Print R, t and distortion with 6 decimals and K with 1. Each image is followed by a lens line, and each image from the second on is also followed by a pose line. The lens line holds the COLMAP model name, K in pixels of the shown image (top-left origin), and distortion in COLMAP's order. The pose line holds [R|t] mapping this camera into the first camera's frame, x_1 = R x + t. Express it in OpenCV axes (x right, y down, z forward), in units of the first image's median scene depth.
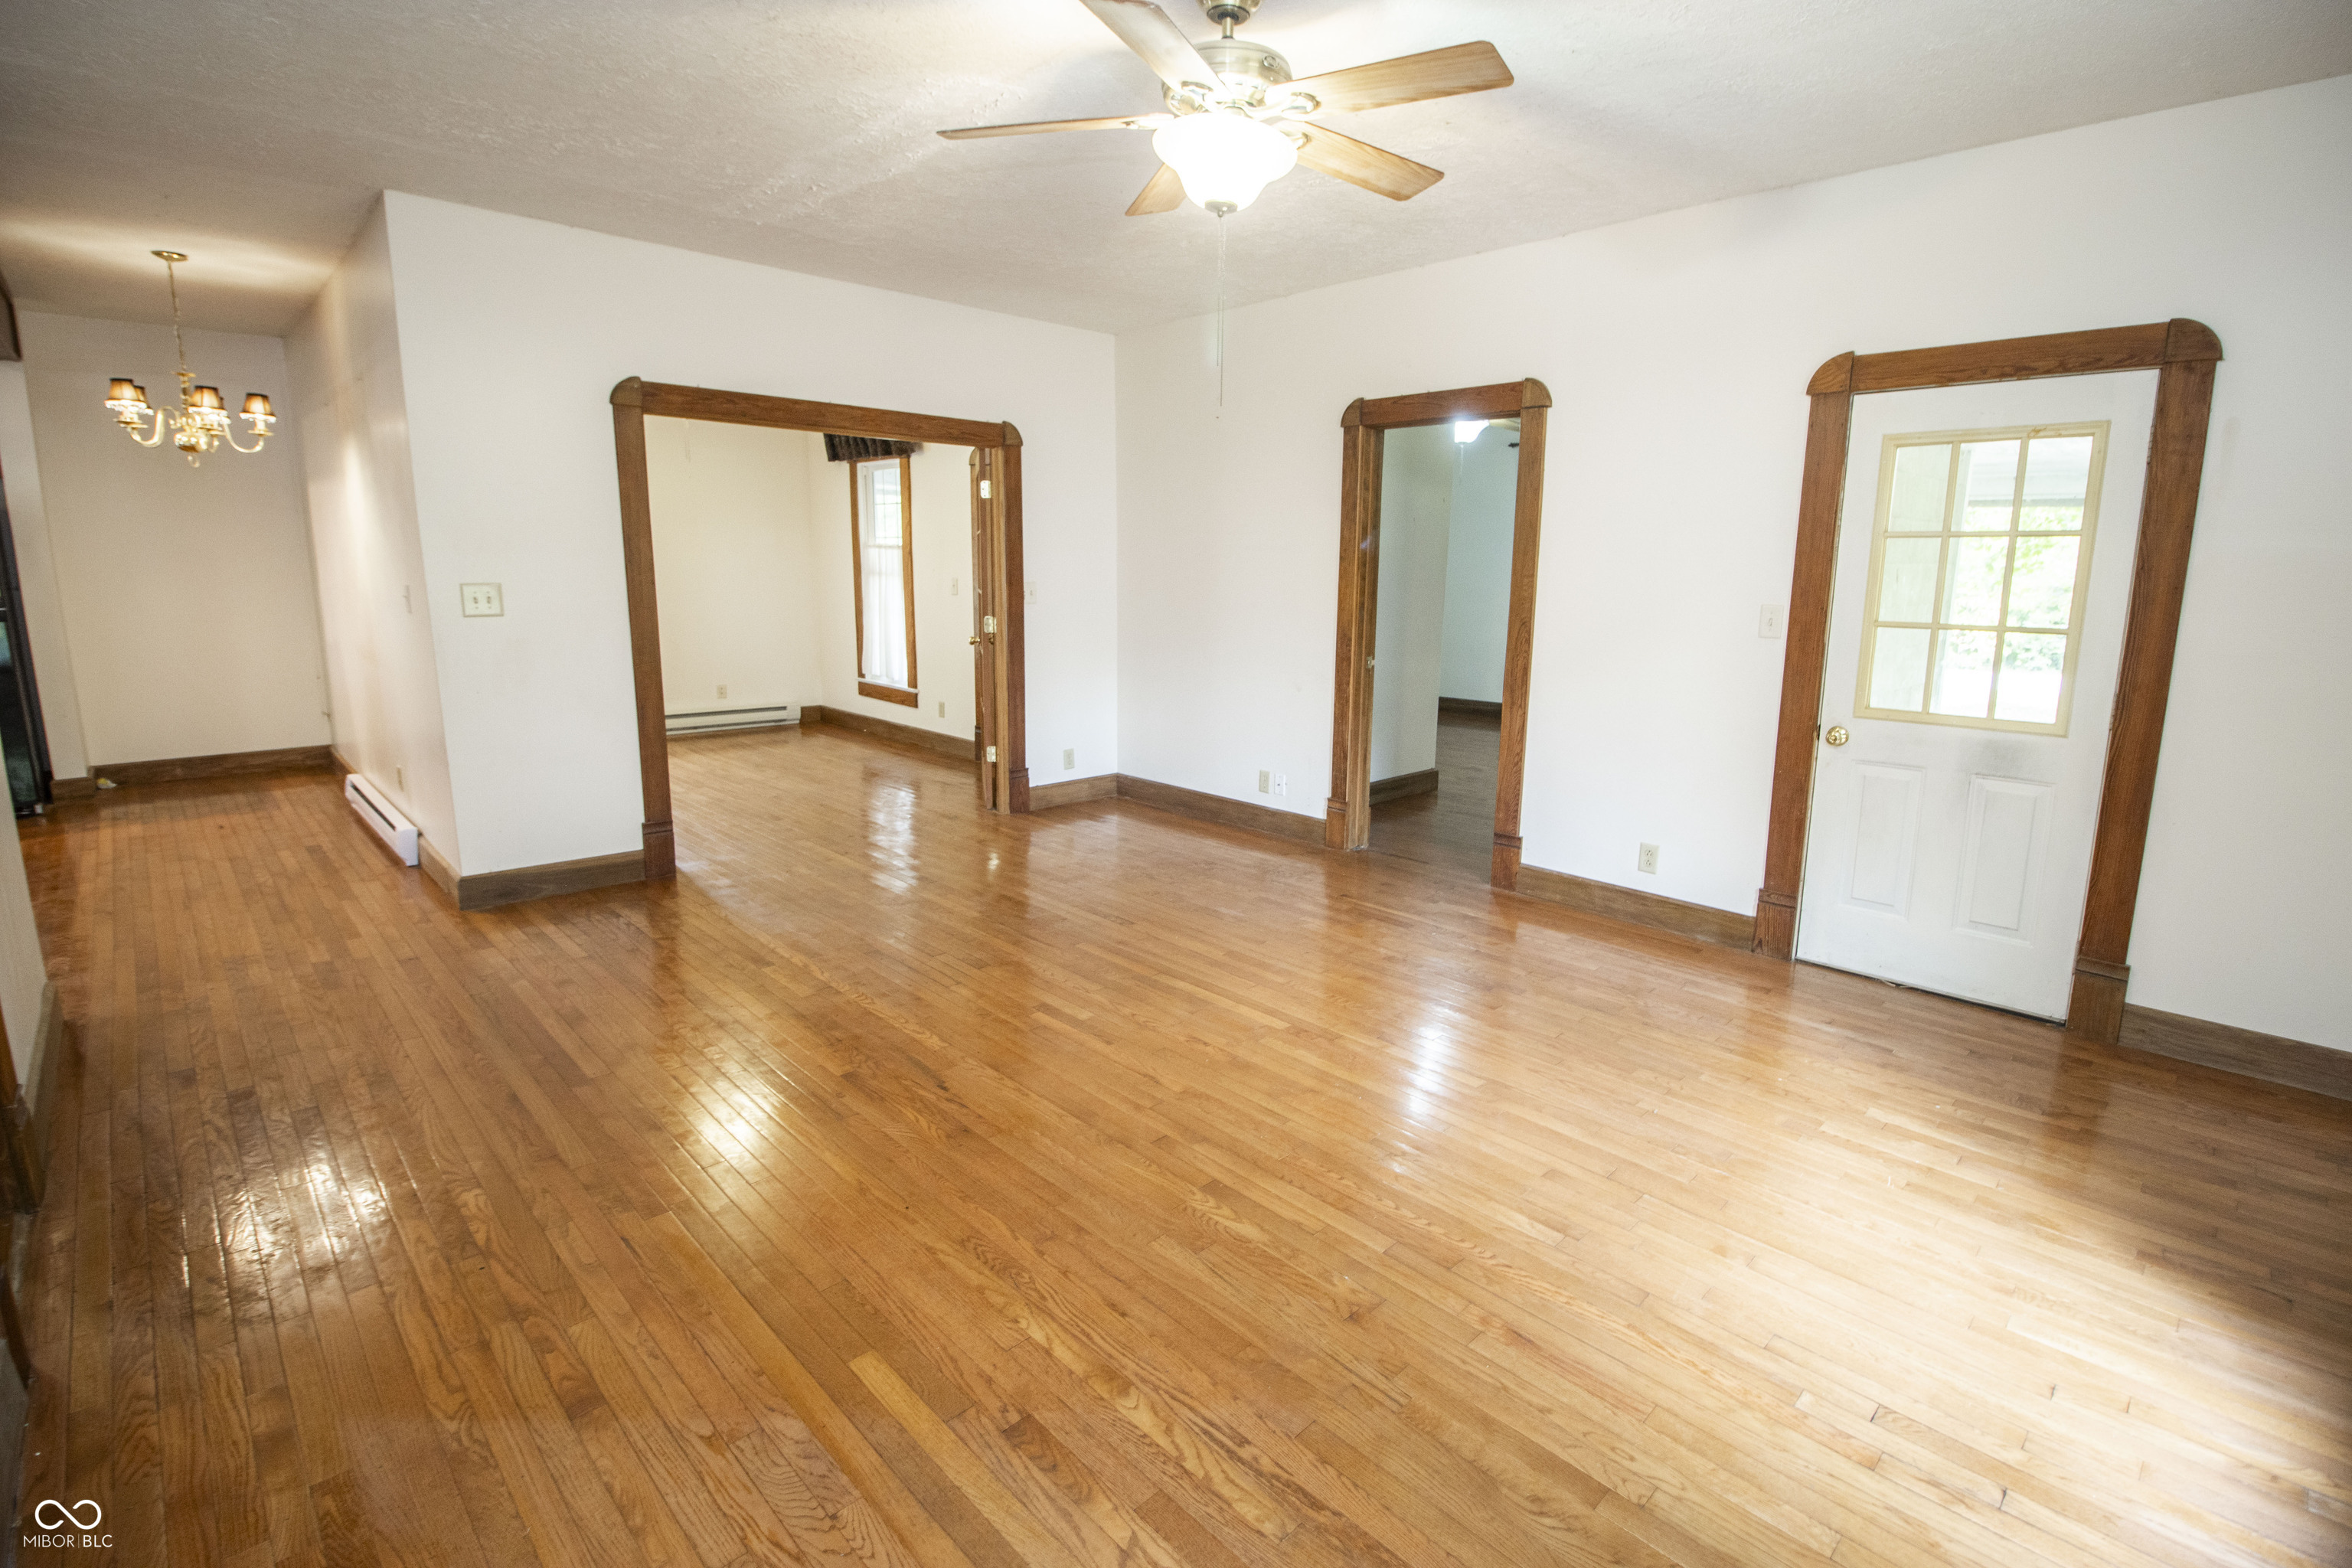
lens RADIAL K [[1089.0, 0, 1184.8], [0, 1089.0, 755.7], [0, 0, 1]] dist [0.001749, -0.013834]
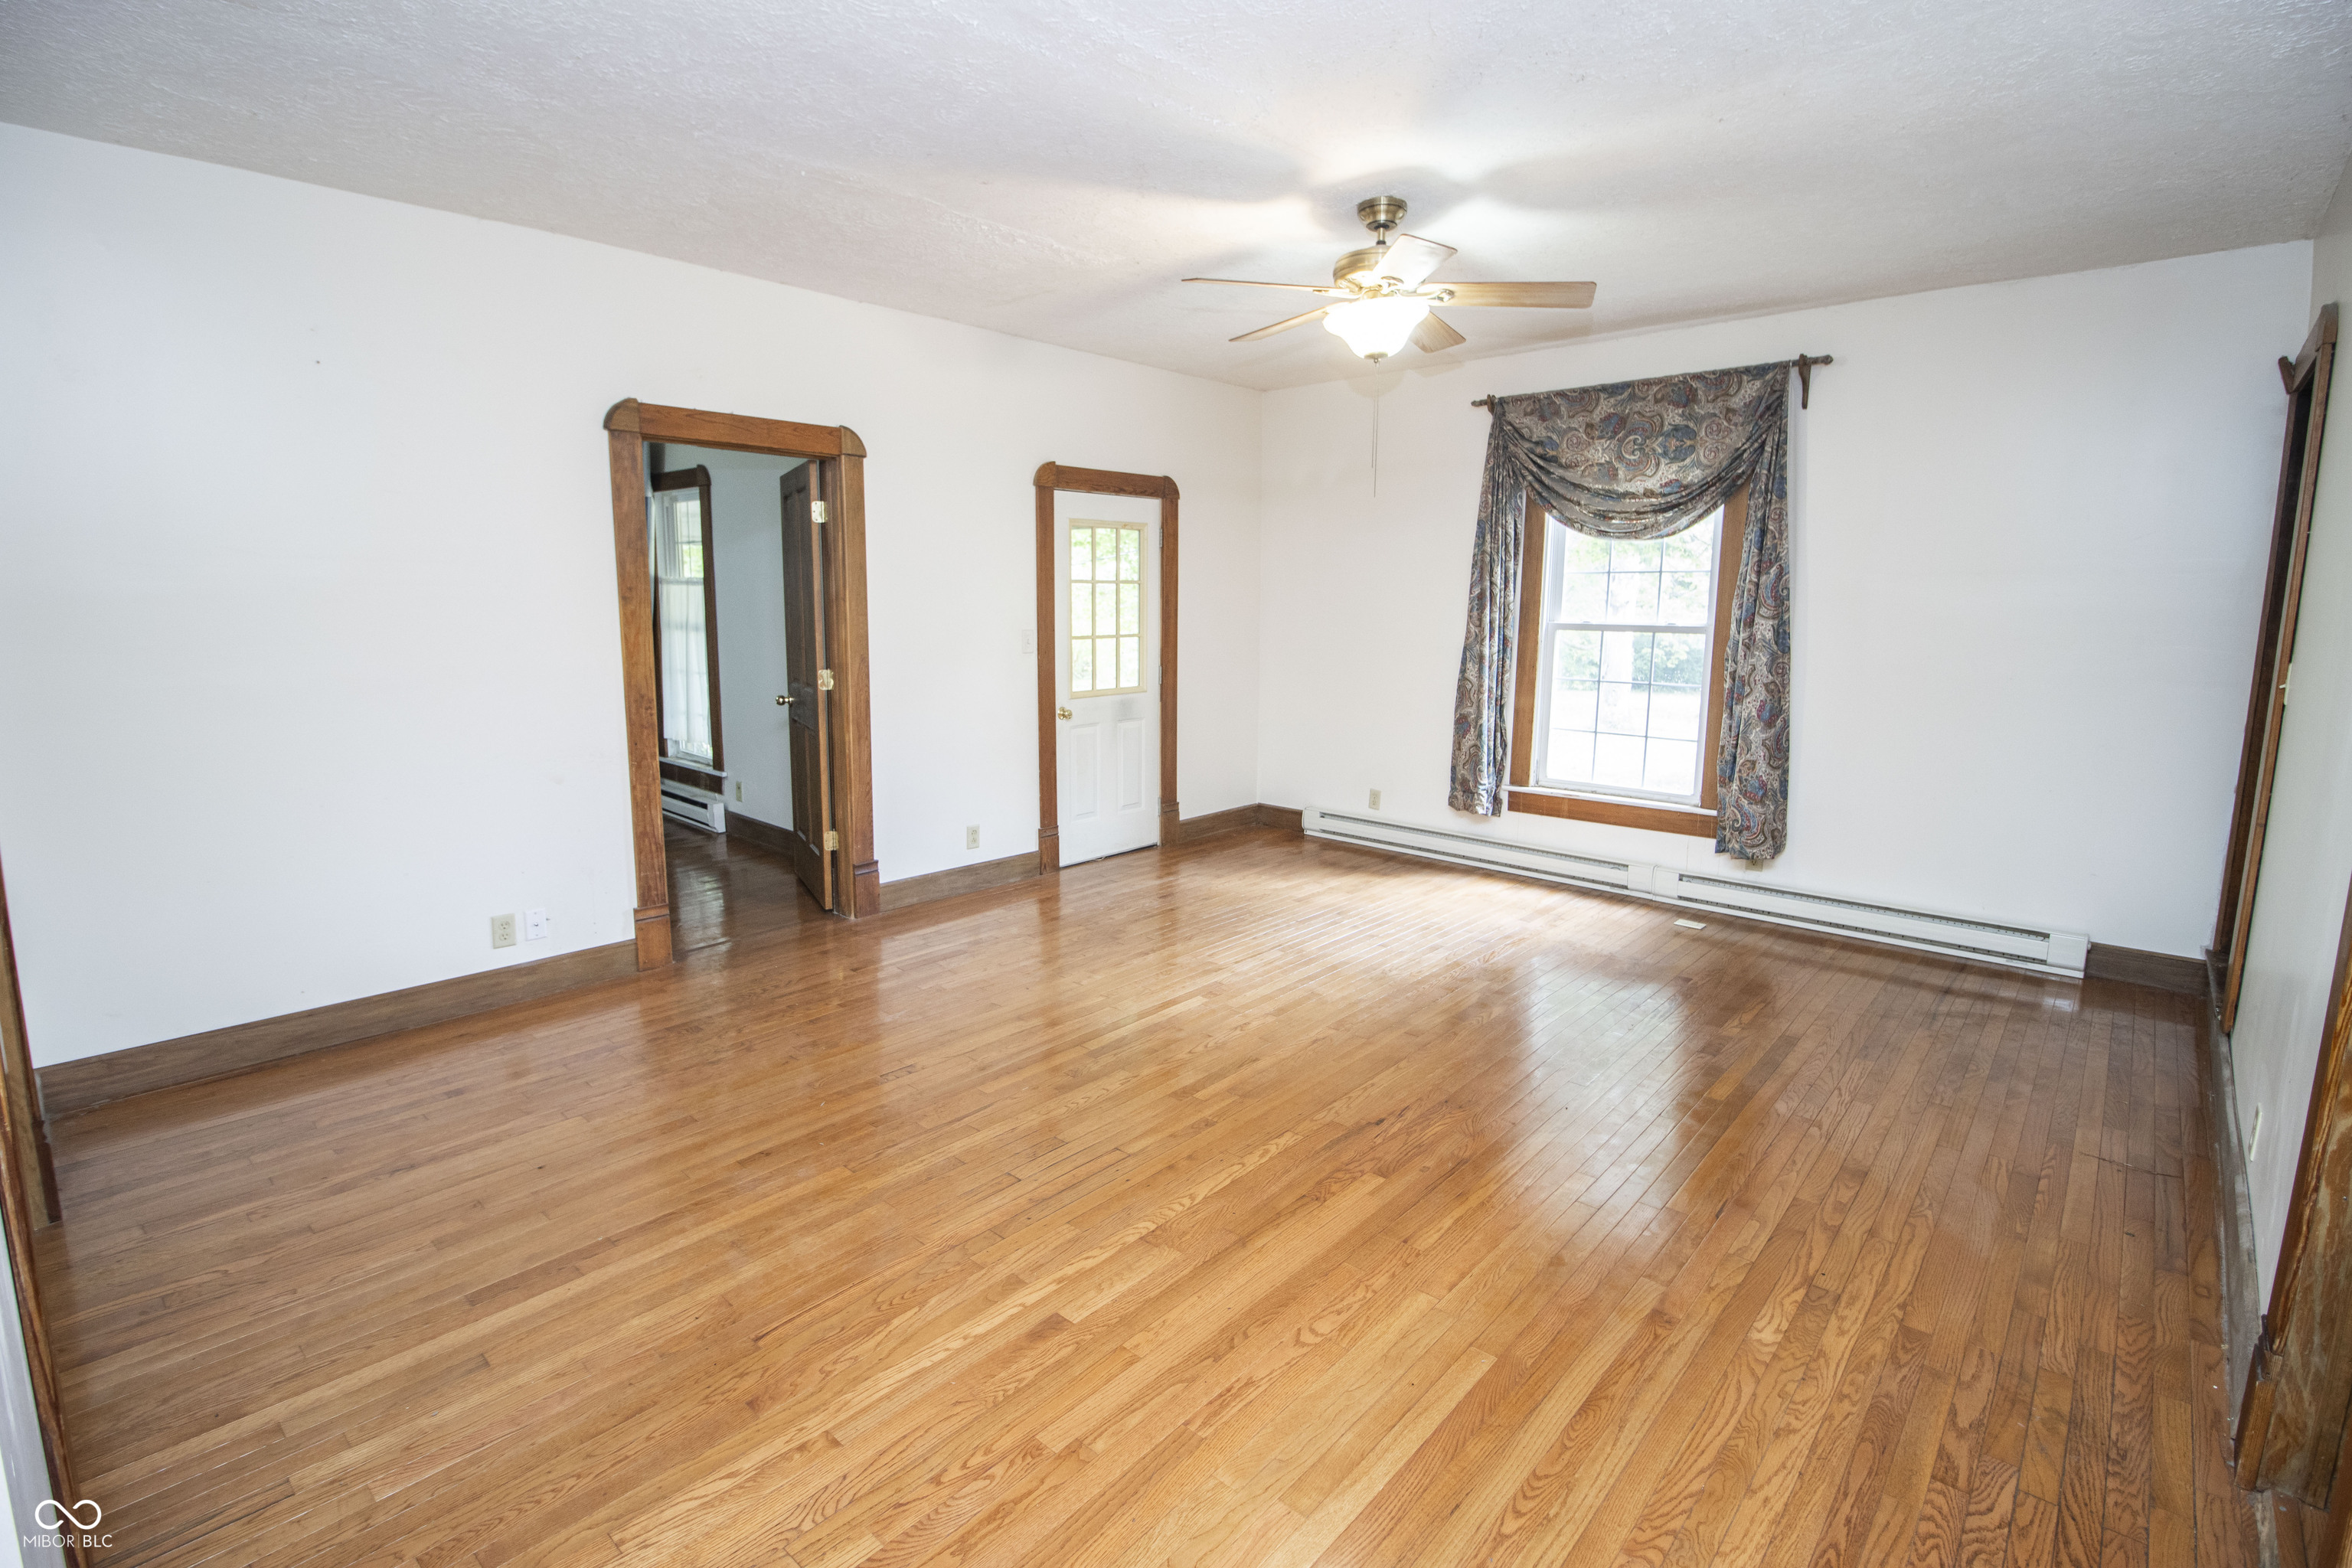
lens RADIAL K [[1089.0, 0, 1184.8], [0, 1089.0, 755.7], [0, 0, 1]] dist [0.001749, -0.013834]
pose [[-0.073687, -0.155874, 0.985025, -0.939551], [0.172317, 0.970864, 0.166524, -0.188670], [-0.982282, 0.182007, -0.044681, 0.935063]]
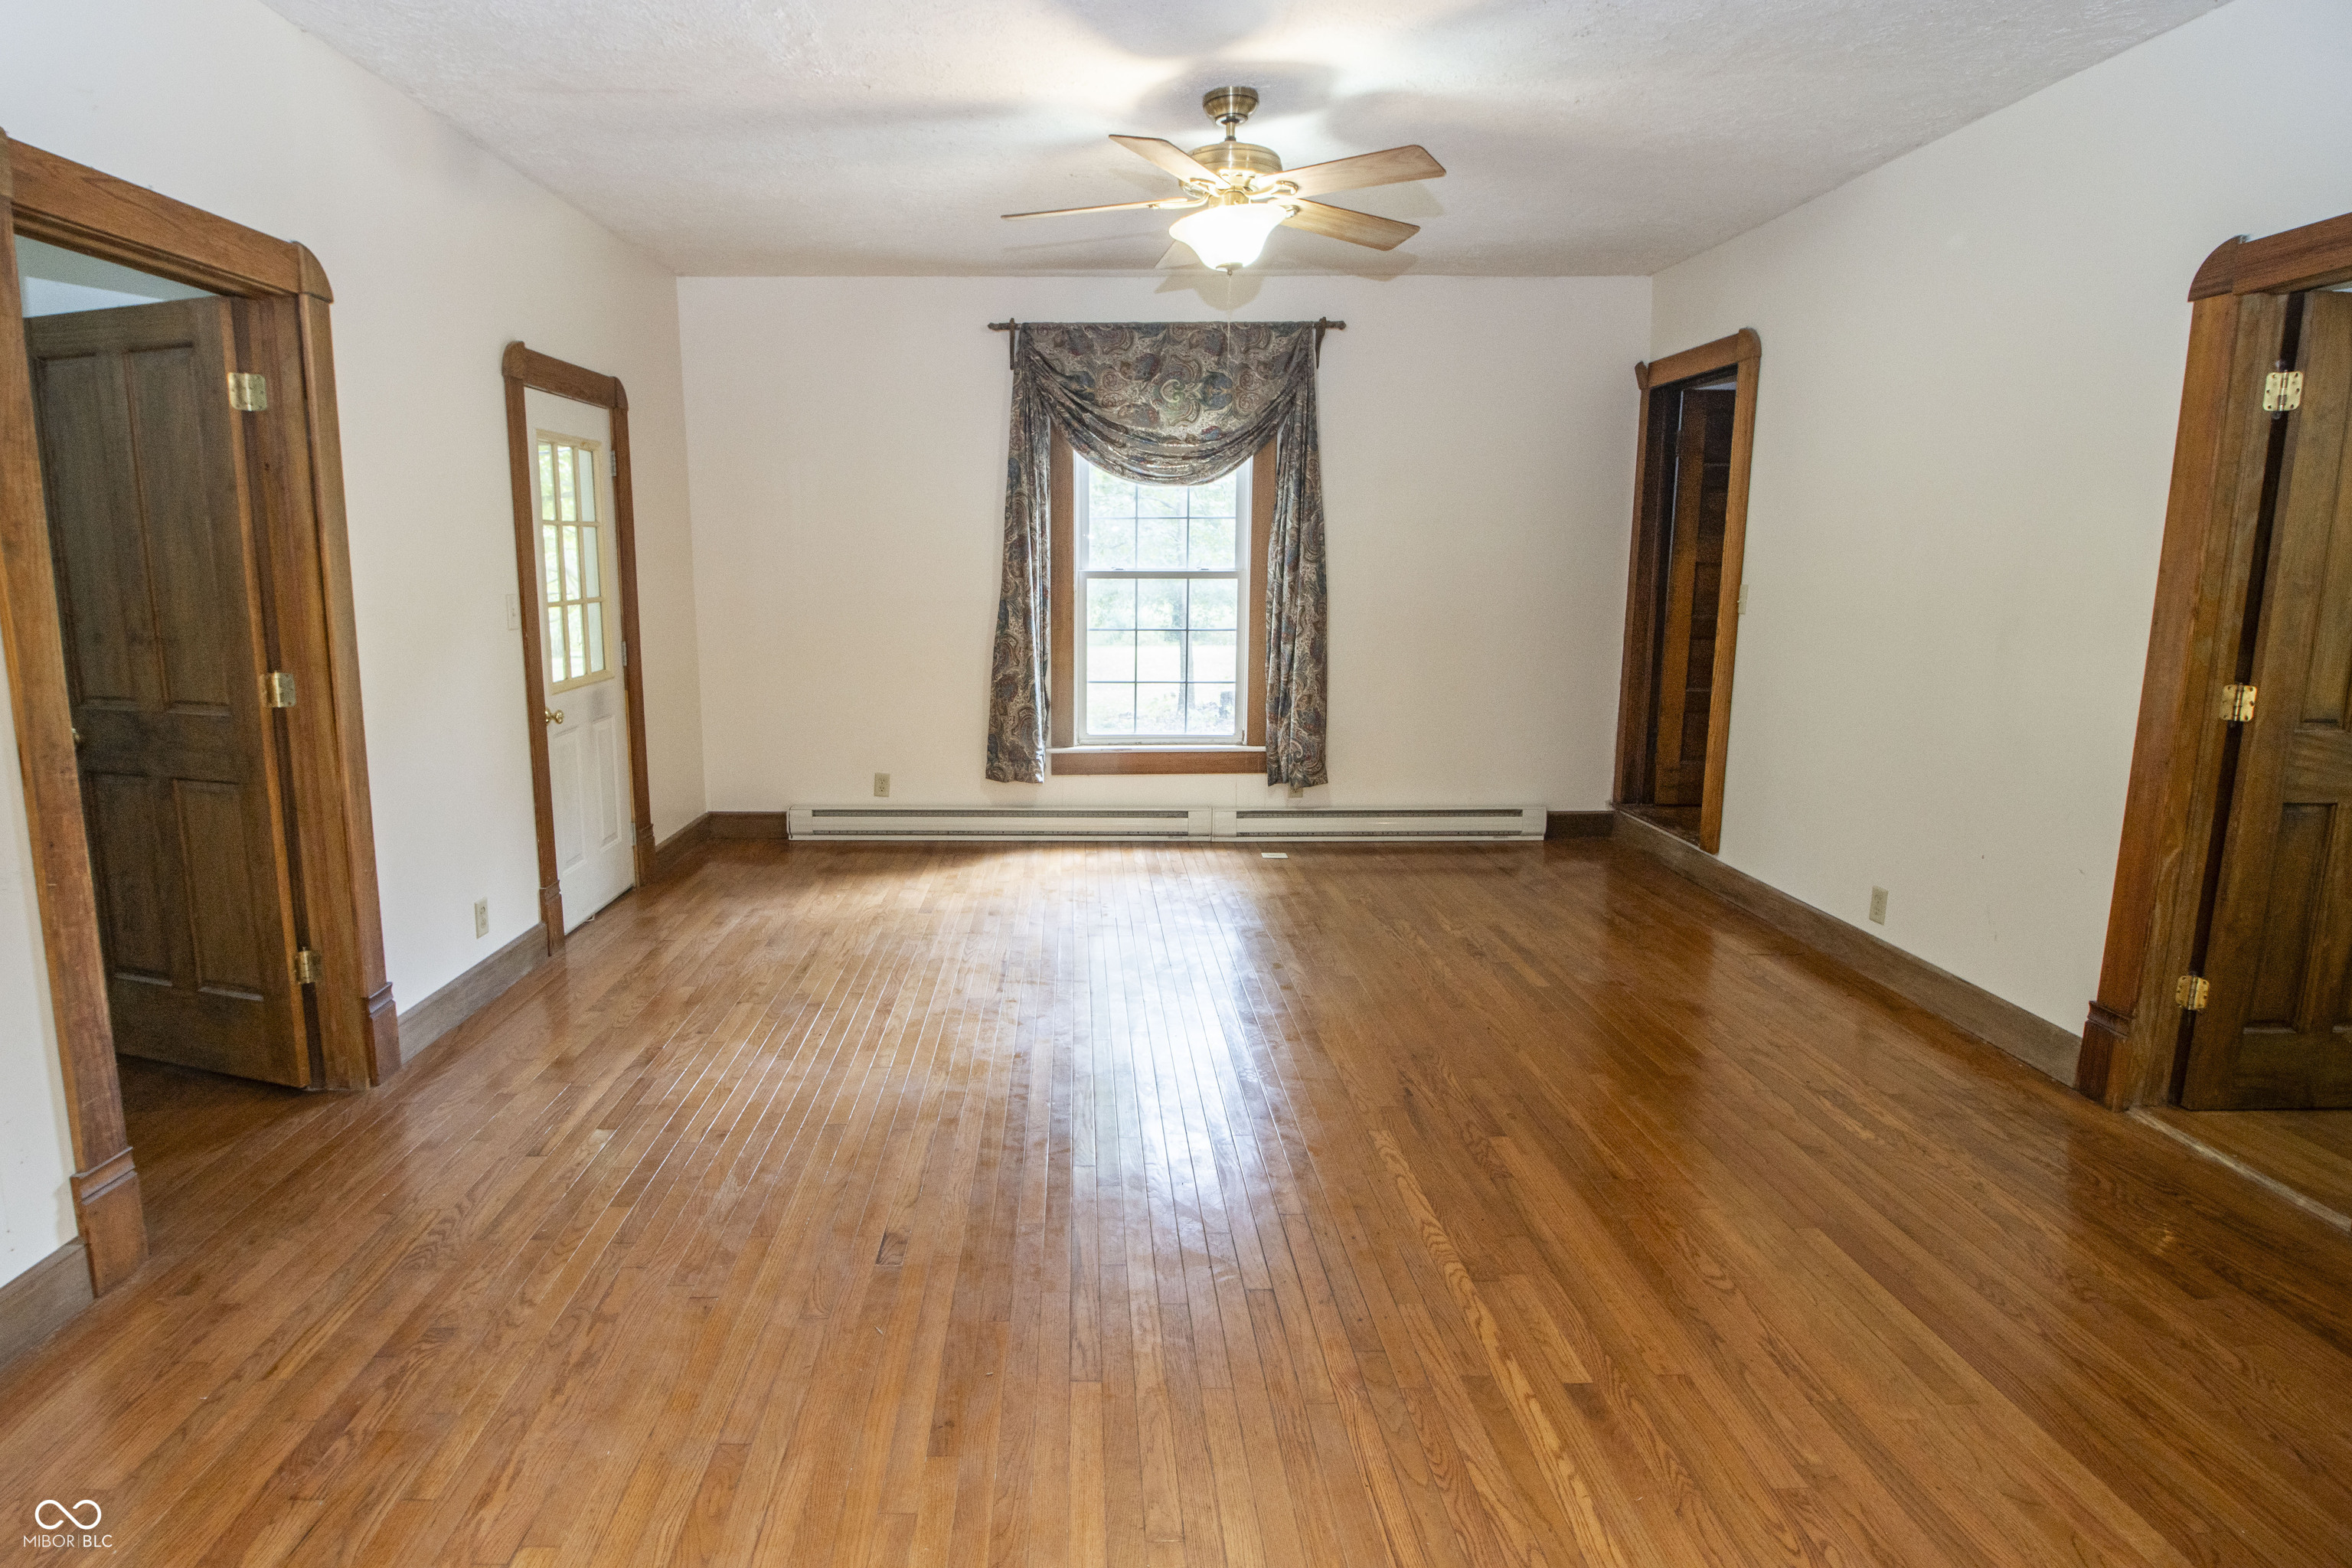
lens RADIAL K [[1221.6, 0, 1092.8], [0, 1221.6, 753.1], [0, 0, 1]] dist [-0.002812, -0.002043]
pose [[-0.726411, -0.120678, 0.676583, -0.578927], [0.116687, 0.948513, 0.294461, -0.272530], [-0.677283, 0.292848, -0.674928, 1.479638]]
